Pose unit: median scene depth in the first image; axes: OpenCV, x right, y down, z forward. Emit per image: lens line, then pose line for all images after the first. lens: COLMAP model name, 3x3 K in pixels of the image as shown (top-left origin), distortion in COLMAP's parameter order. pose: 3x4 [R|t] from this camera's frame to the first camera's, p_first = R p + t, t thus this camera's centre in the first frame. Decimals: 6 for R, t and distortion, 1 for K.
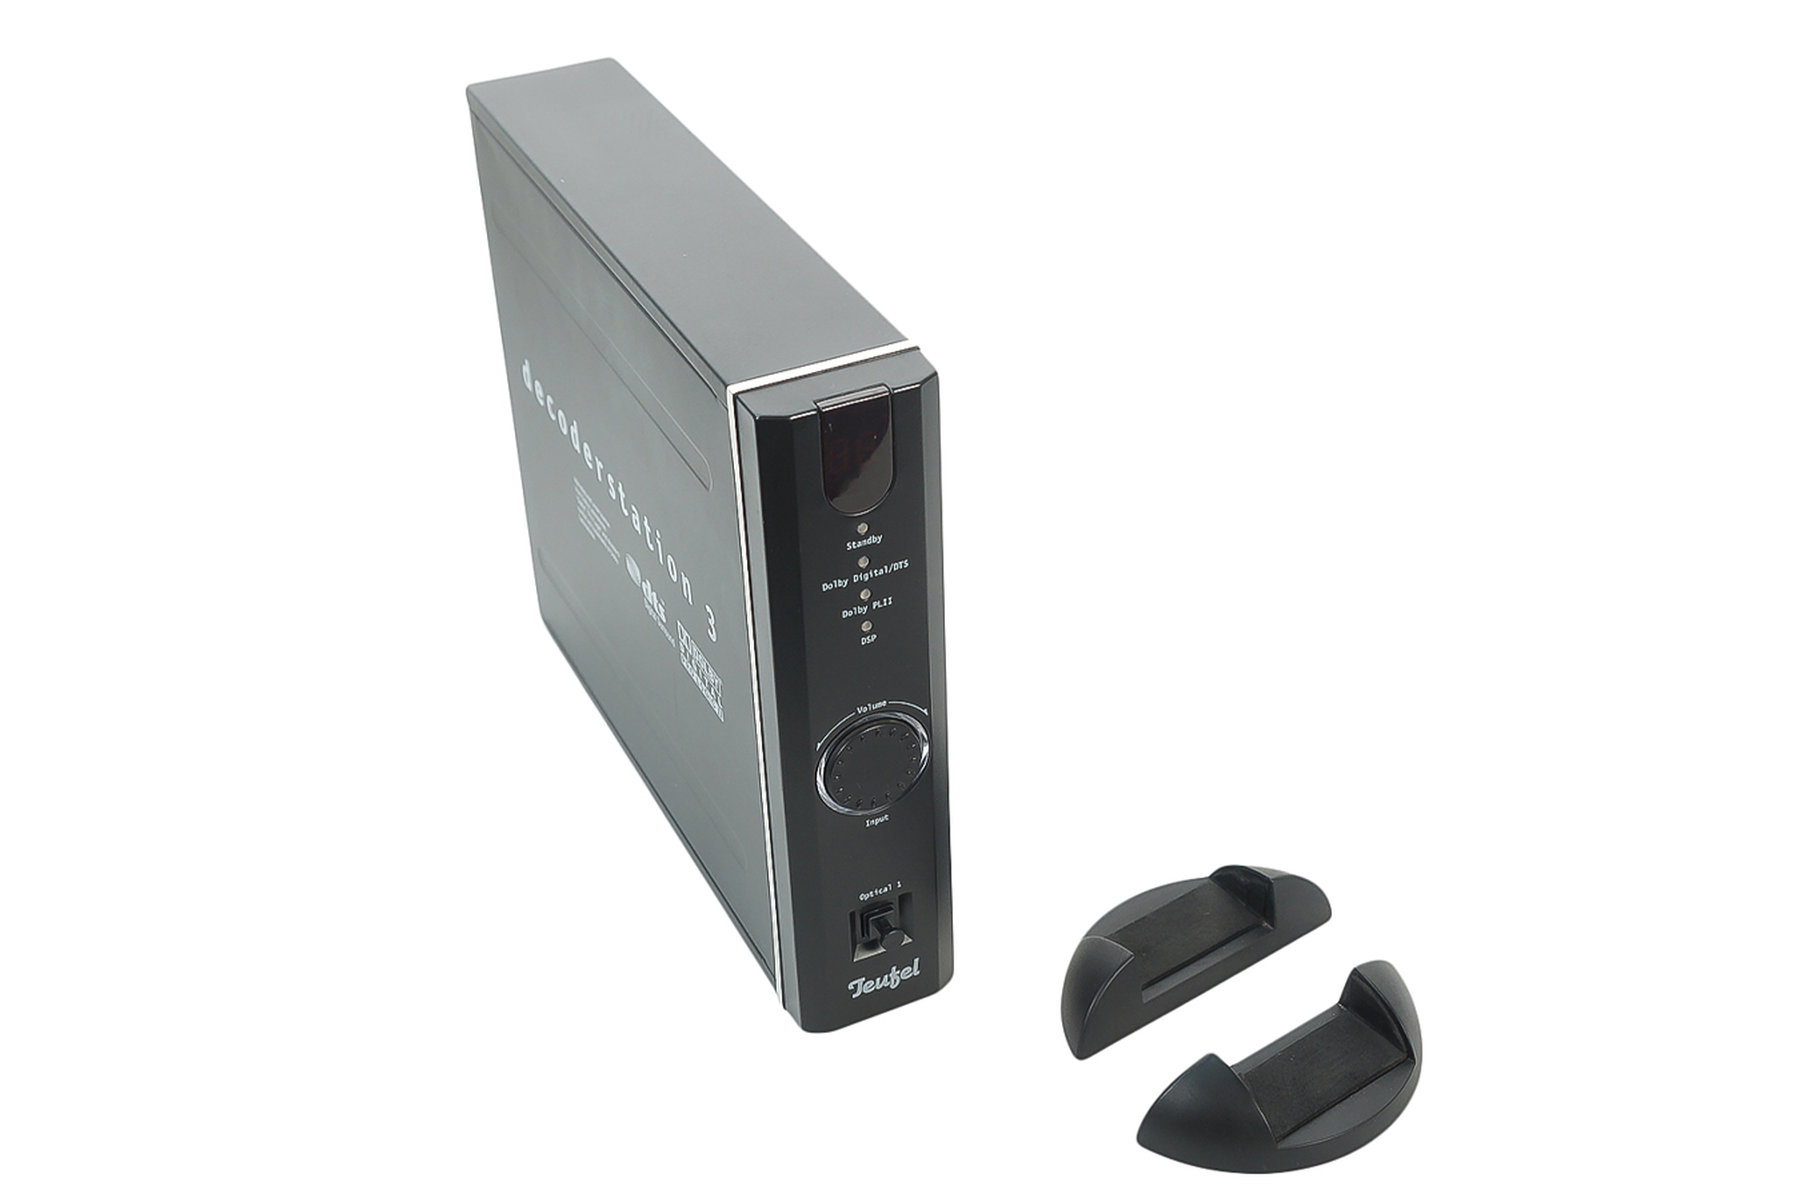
lens RADIAL K [[2624.5, 0, 900.0], [0, 2624.5, 597.0], [0, 0, 1]] dist [0.005131, -0.013939]
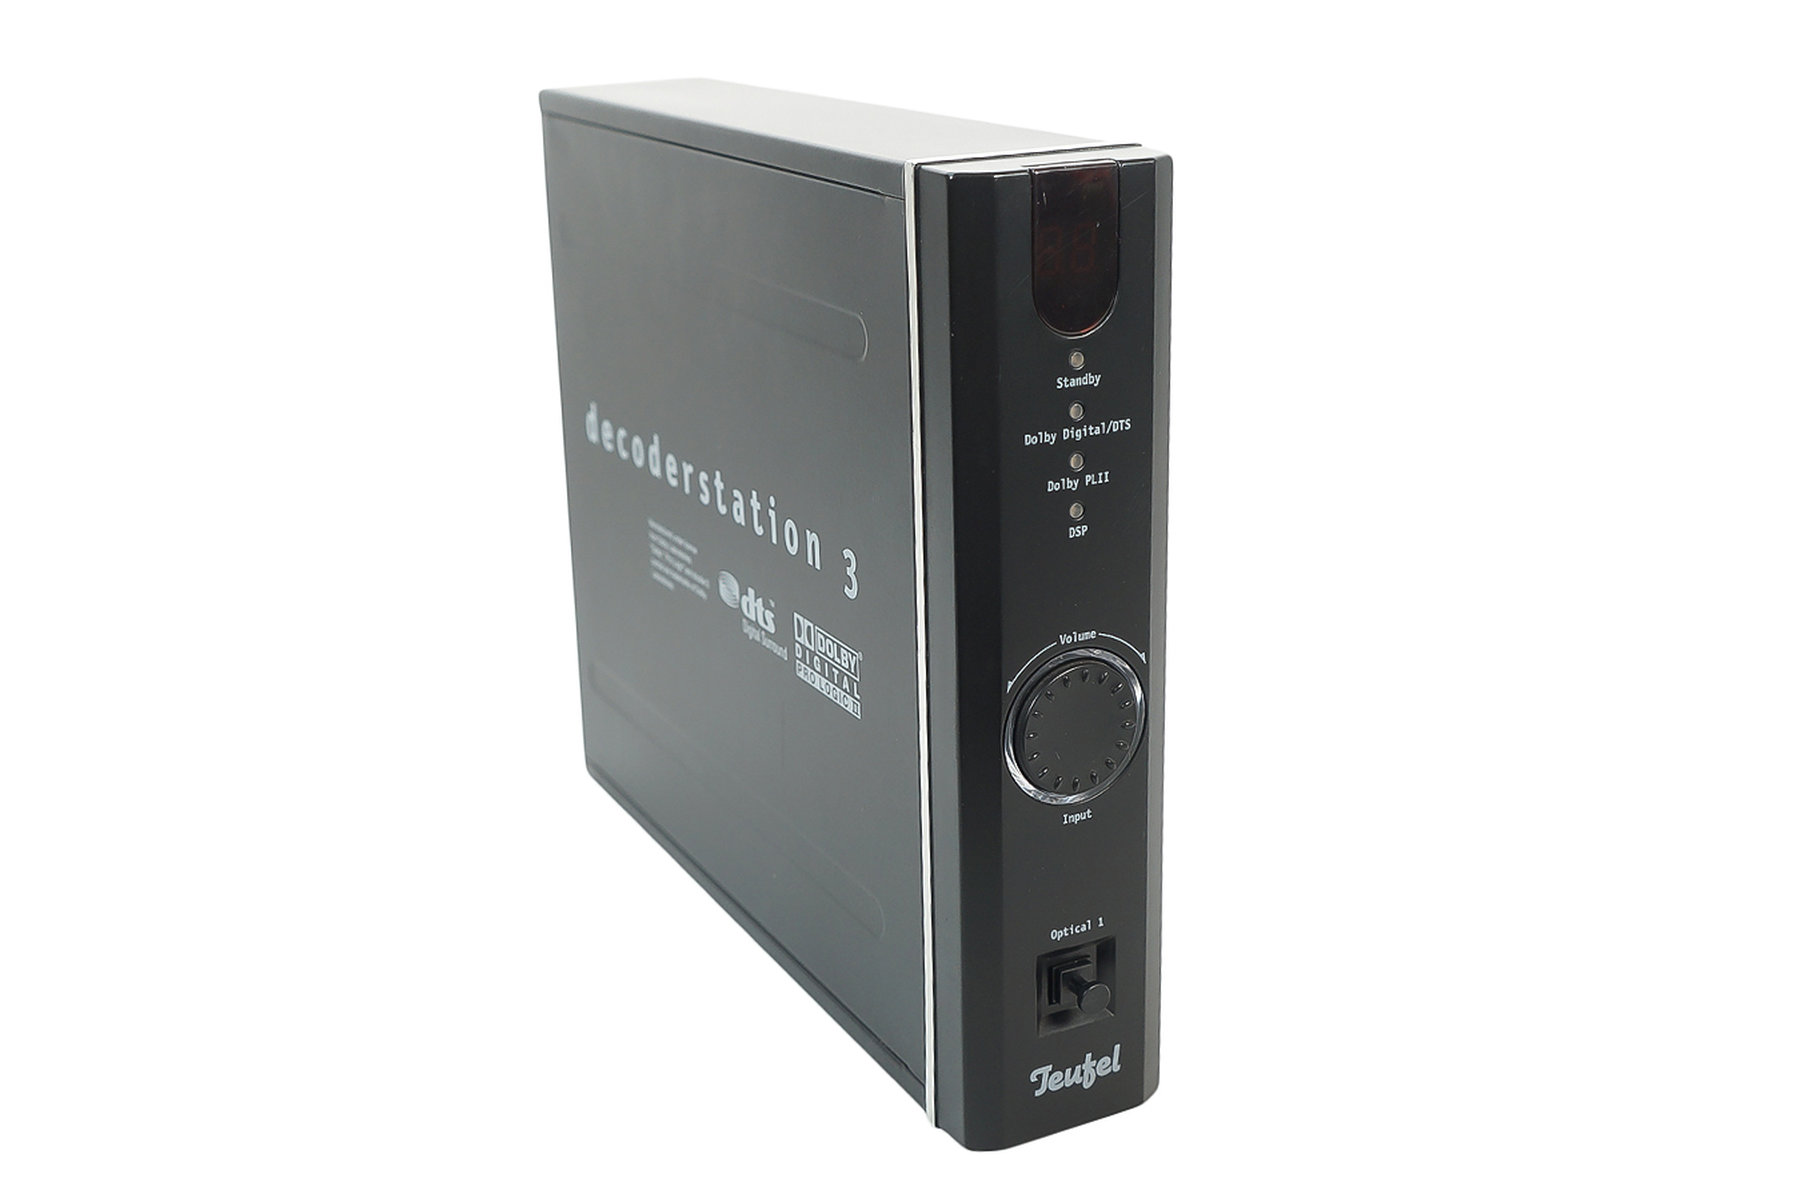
lens RADIAL K [[2169.9, 0, 900.0], [0, 2169.9, 597.0], [0, 0, 1]] dist [-0.026135, -0.012136]
pose [[0.998599, -0.000608, 0.052920, -0.089596], [0.017055, 0.950284, -0.310918, 0.211819], [-0.050100, 0.311385, 0.948962, 0.389217]]
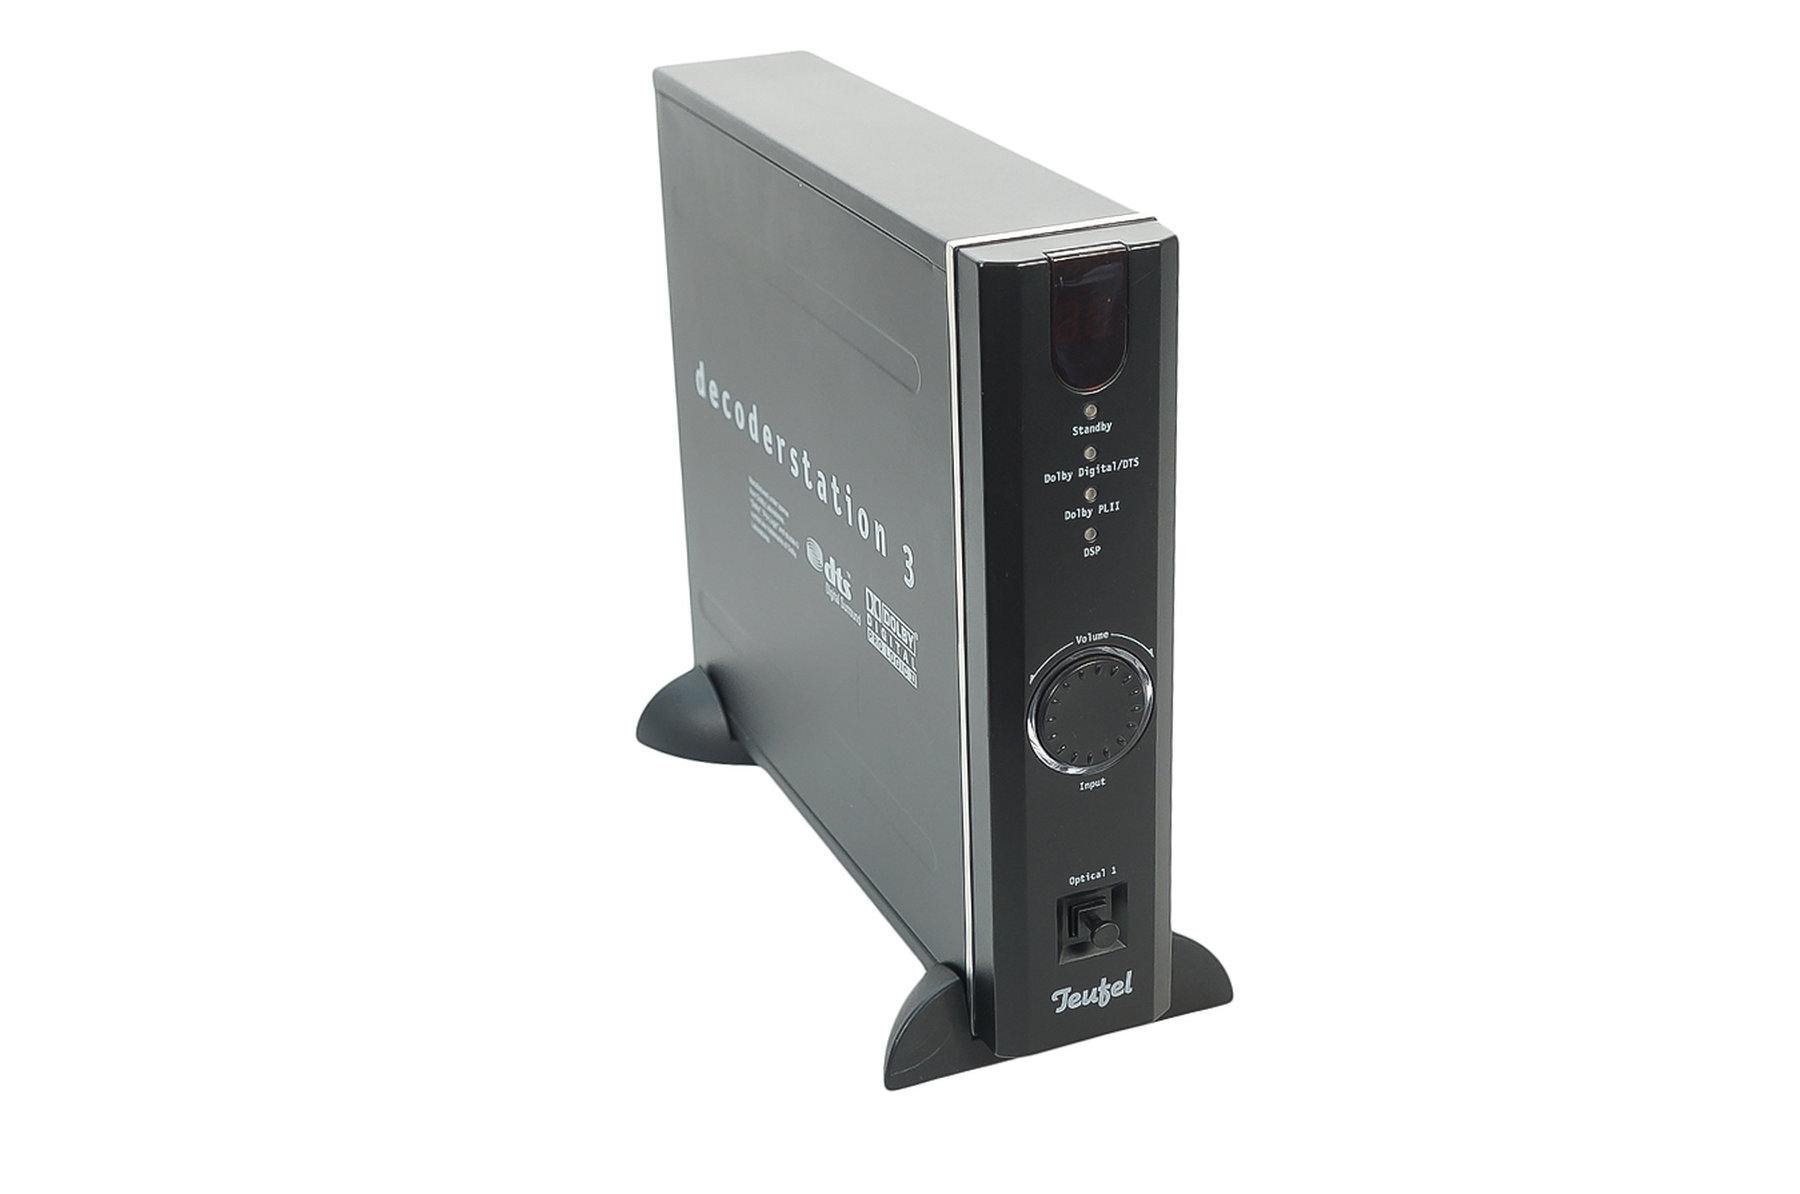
lens RADIAL K [[2624.5, 0, 900.0], [0, 2624.5, 597.0], [0, 0, 1]] dist [0.005131, -0.013939]
pose [[0.999270, 0.017609, -0.033889, -0.043494], [-0.024118, 0.978995, -0.202453, 0.198875], [0.029612, 0.203122, 0.978705, 0.121578]]
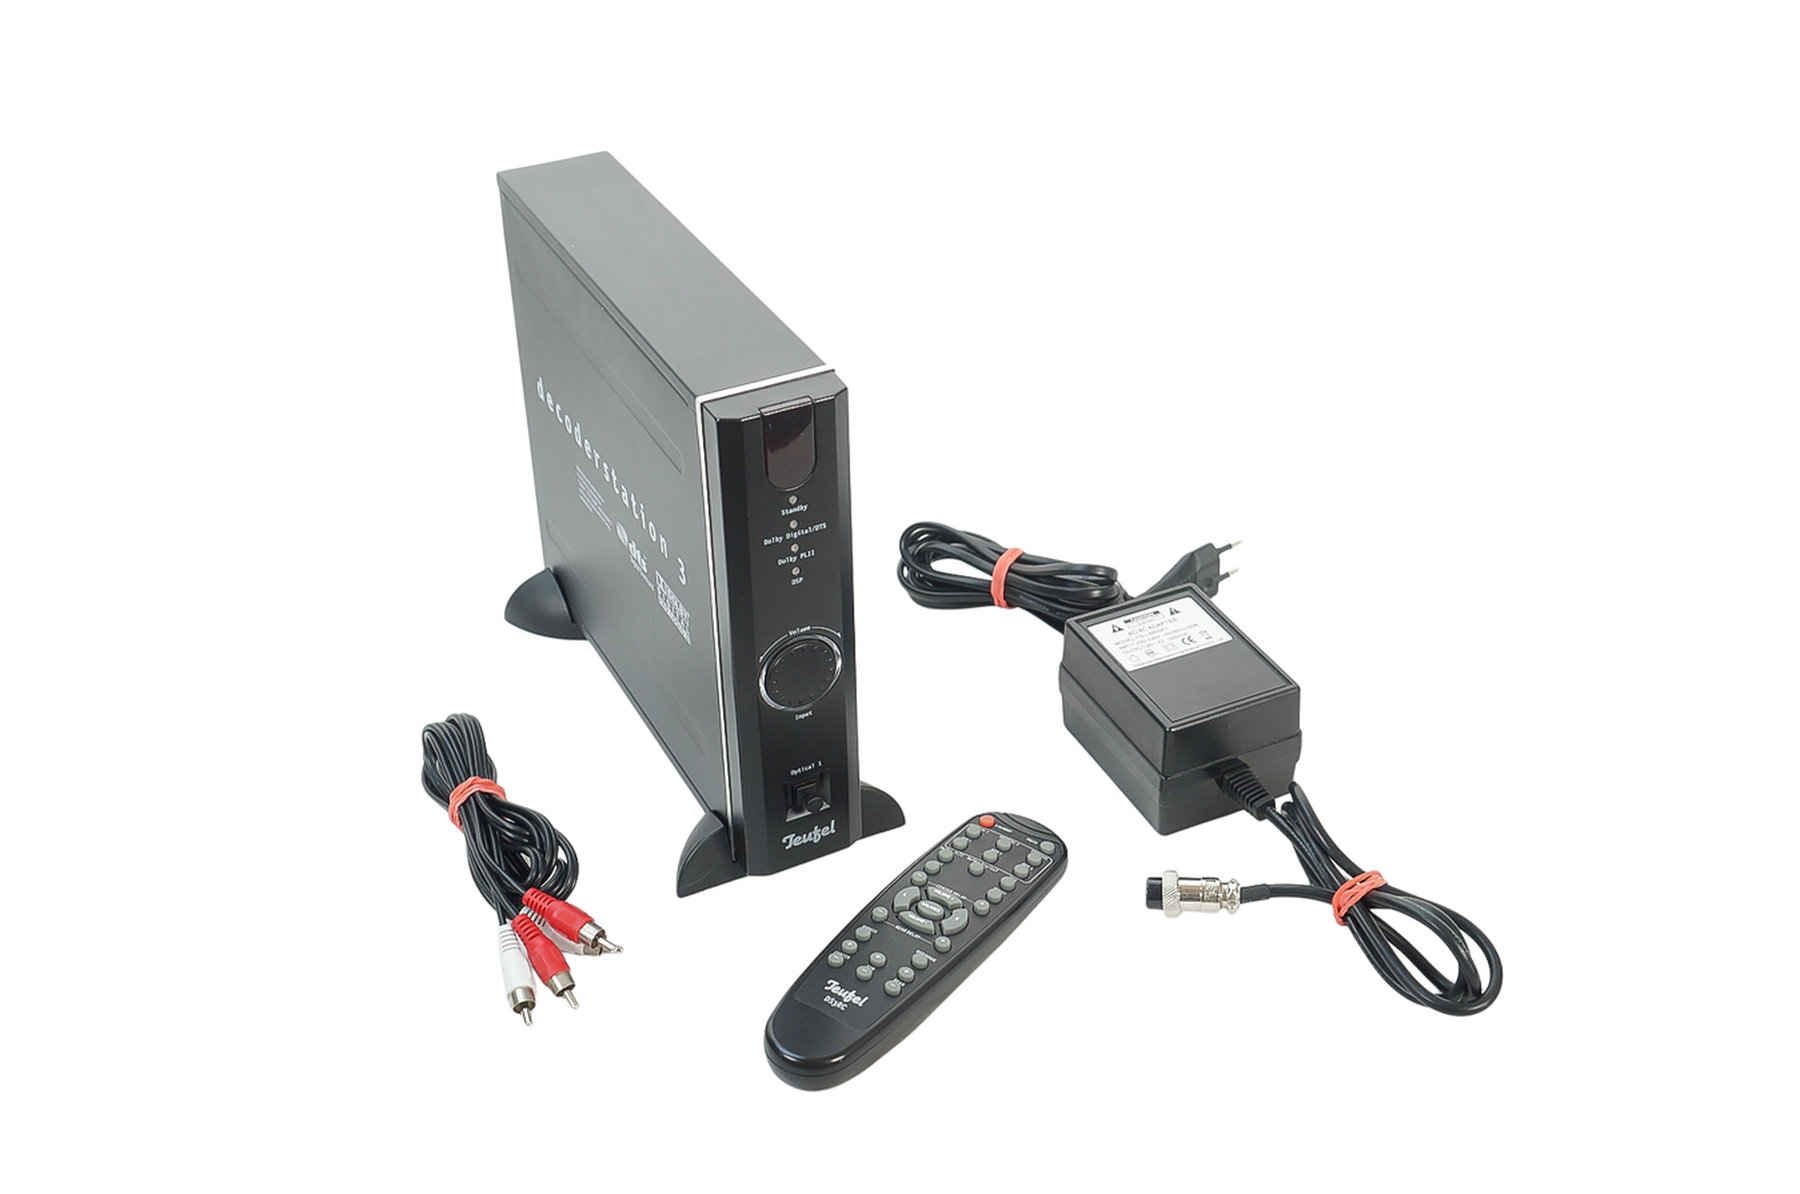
lens RADIAL K [[2441.7, 0, 903.0], [0, 2441.7, 564.6], [0, 0, 1]] dist [-0.024584, -0.005980]
pose [[0.999545, 0.000677, 0.030144, 0.004524], [-0.000308, 0.999925, -0.012256, 0.021775], [-0.030150, 0.012241, 0.999470, -0.266669]]
